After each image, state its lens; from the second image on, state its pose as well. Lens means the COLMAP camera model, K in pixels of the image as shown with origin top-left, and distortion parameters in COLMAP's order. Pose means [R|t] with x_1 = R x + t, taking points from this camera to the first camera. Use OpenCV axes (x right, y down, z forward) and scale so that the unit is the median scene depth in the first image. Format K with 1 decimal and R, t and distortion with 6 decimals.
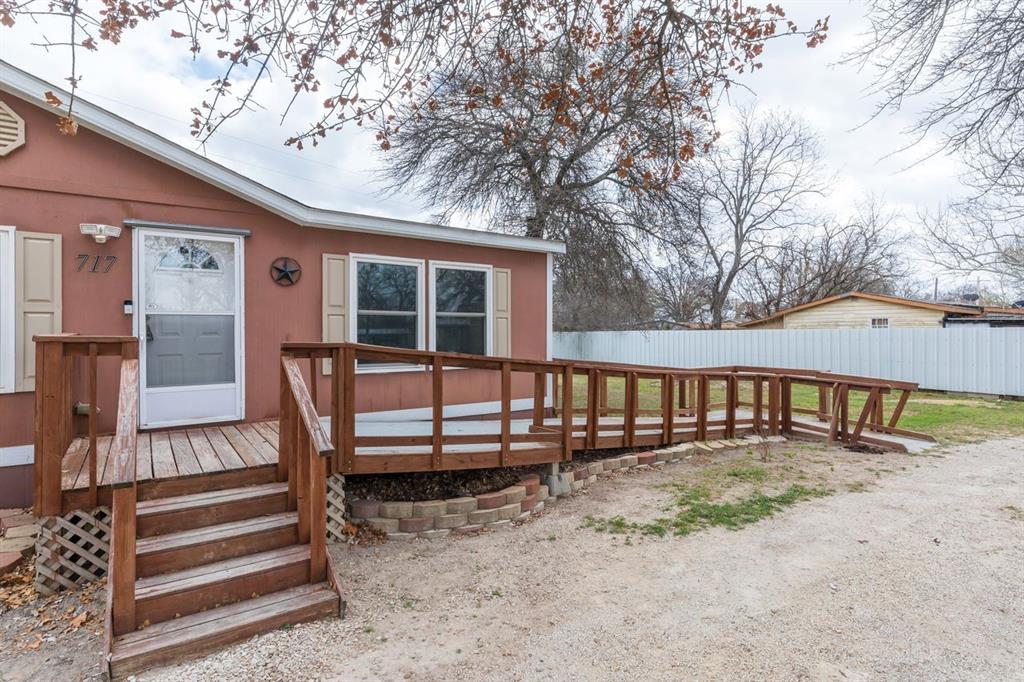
lens RADIAL K [[509.1, 0, 497.2], [0, 509.1, 331.3], [0, 0, 1]] dist [0.003327, 0.000354]
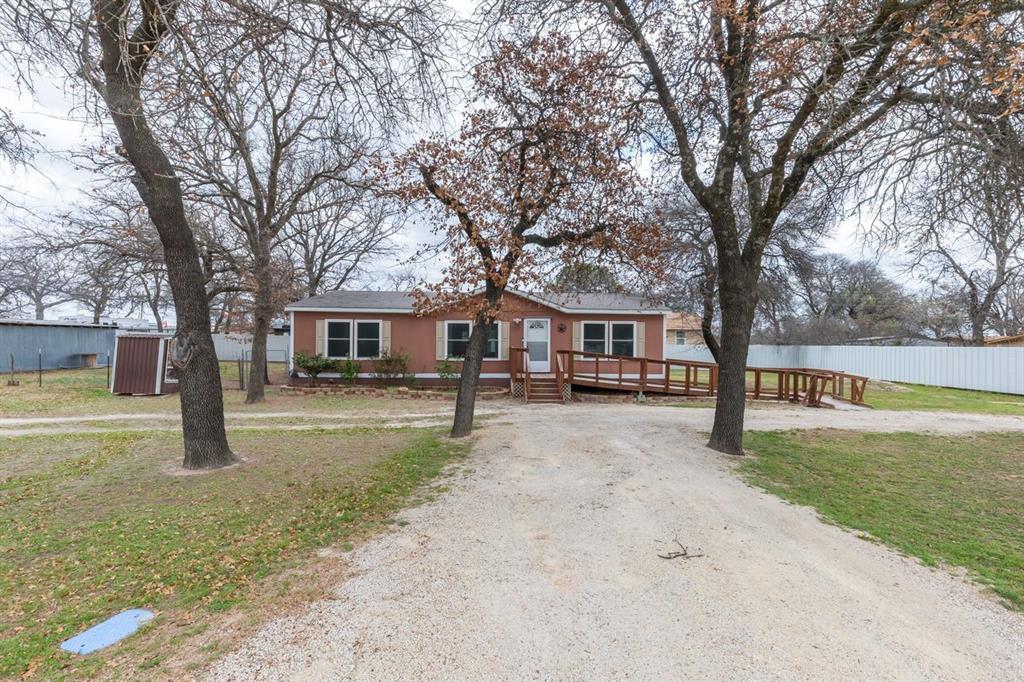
lens RADIAL K [[465.0, 0, 515.6], [0, 465.0, 344.2], [0, 0, 1]] dist [0.000474, -0.000121]
pose [[0.845620, 0.013233, -0.533621, 1.044048], [-0.008927, 0.999903, 0.010650, -0.047767], [0.533710, -0.004243, 0.845657, -1.890291]]
